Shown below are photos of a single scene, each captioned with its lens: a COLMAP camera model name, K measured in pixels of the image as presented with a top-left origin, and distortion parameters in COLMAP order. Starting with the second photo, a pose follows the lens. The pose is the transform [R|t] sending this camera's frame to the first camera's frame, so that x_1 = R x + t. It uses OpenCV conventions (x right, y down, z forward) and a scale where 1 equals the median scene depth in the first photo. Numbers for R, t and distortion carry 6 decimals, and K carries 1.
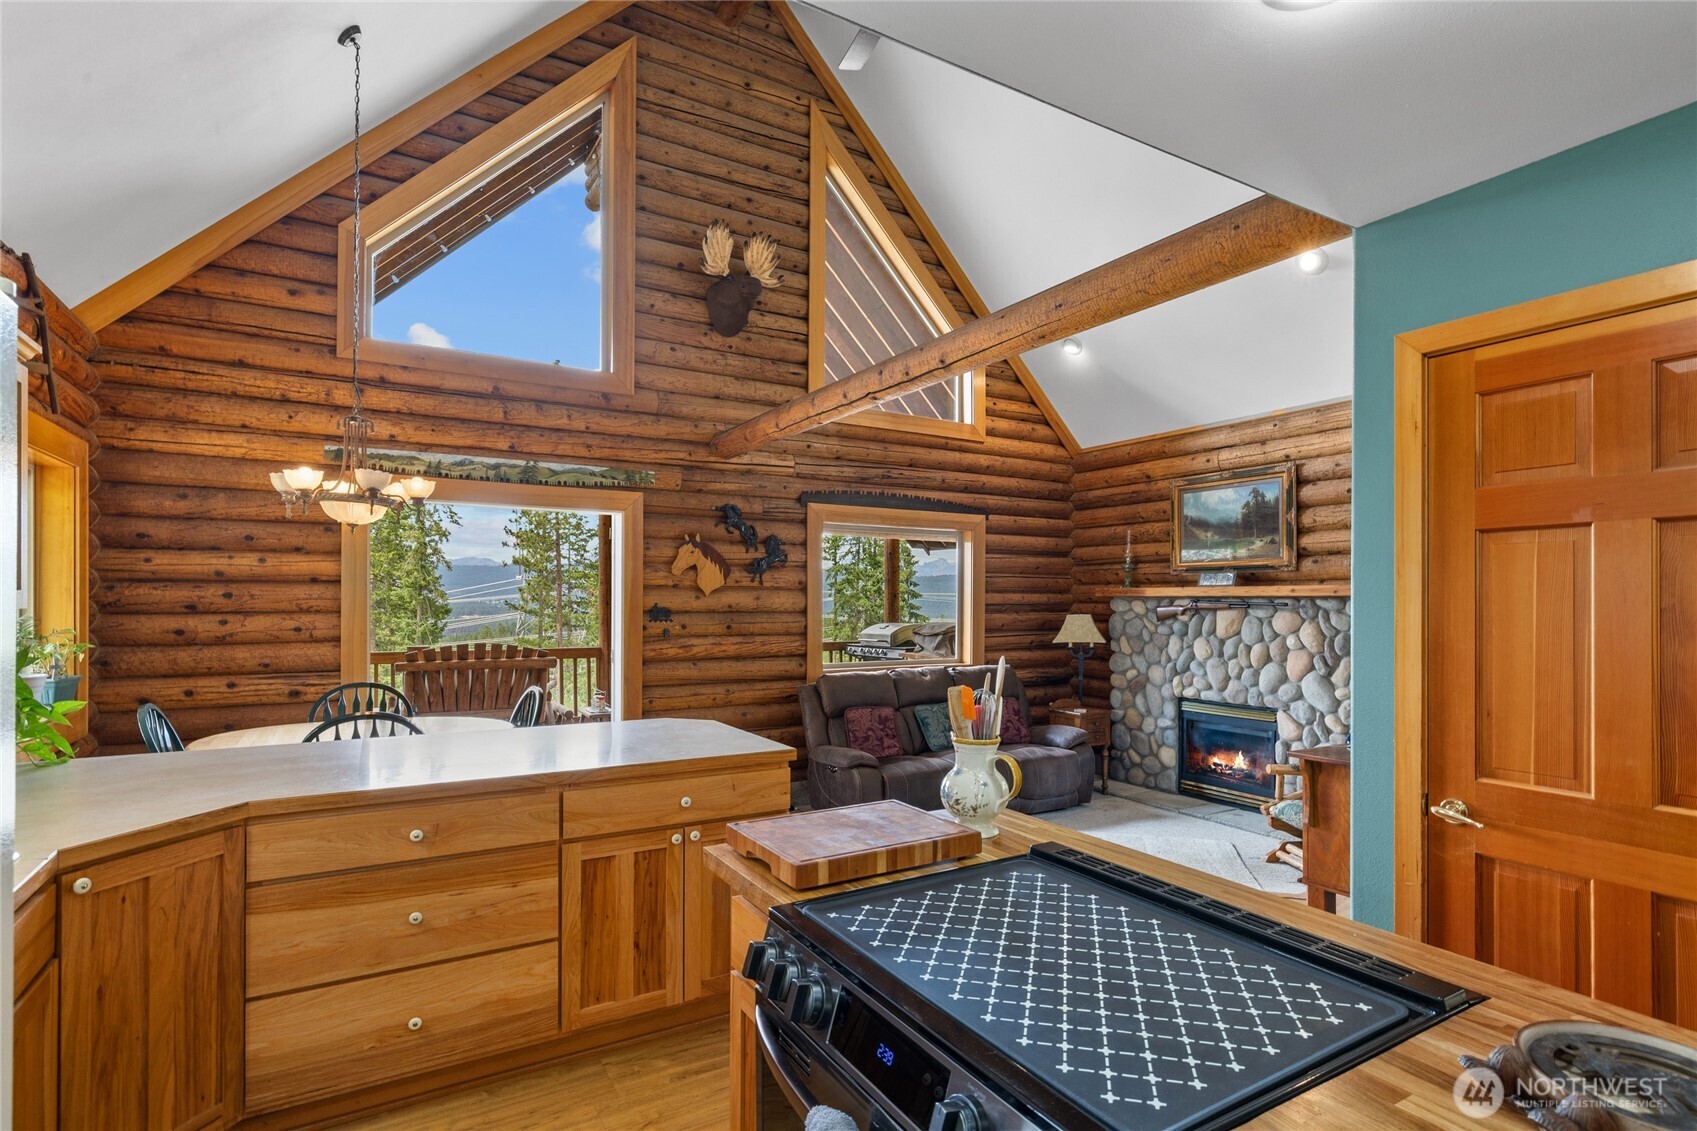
lens RADIAL K [[852.8, 0, 861.0], [0, 852.8, 594.0], [0, 0, 1]] dist [0.002365, 0.000310]
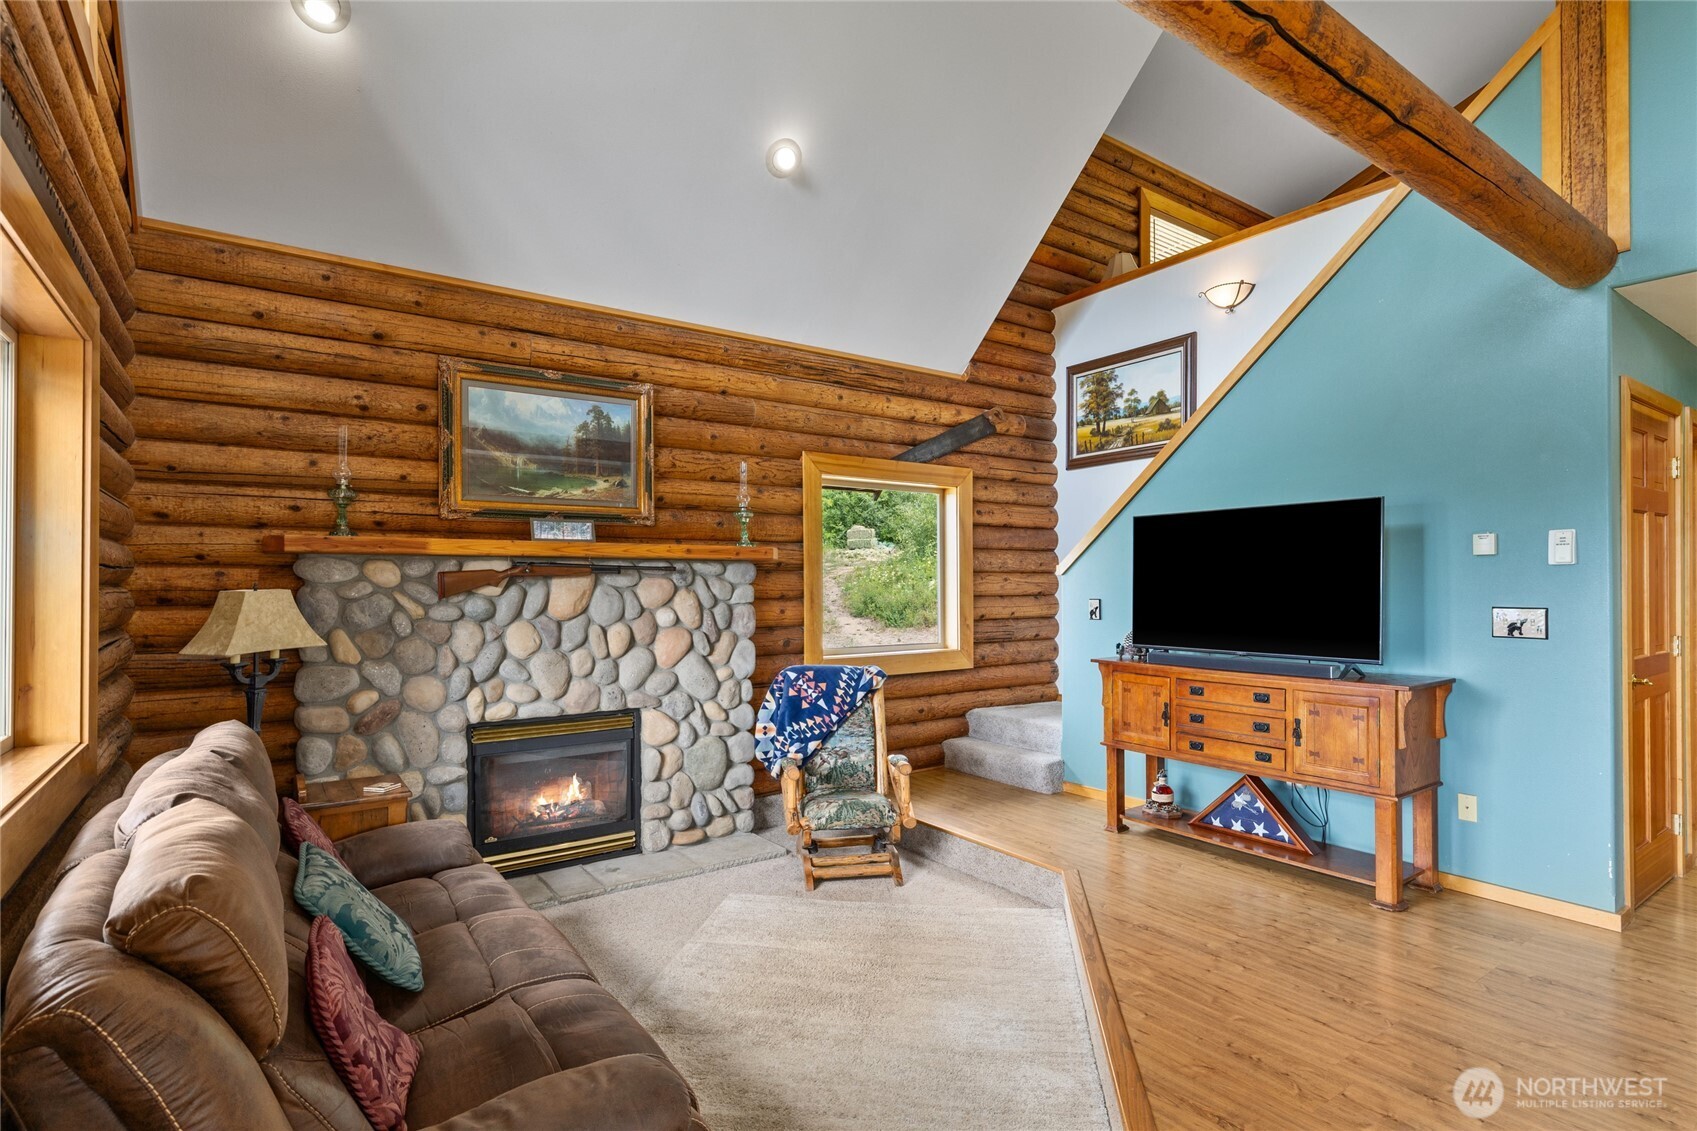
lens RADIAL K [[840.9, 0, 850.6], [0, 840.9, 578.0], [0, 0, 1]] dist [-0.002495, -0.000129]
pose [[-0.072220, 0.004308, 0.997379, -0.256182], [-0.003817, 0.999982, -0.004595, 0.022214], [-0.997381, -0.004138, -0.072202, 0.846036]]
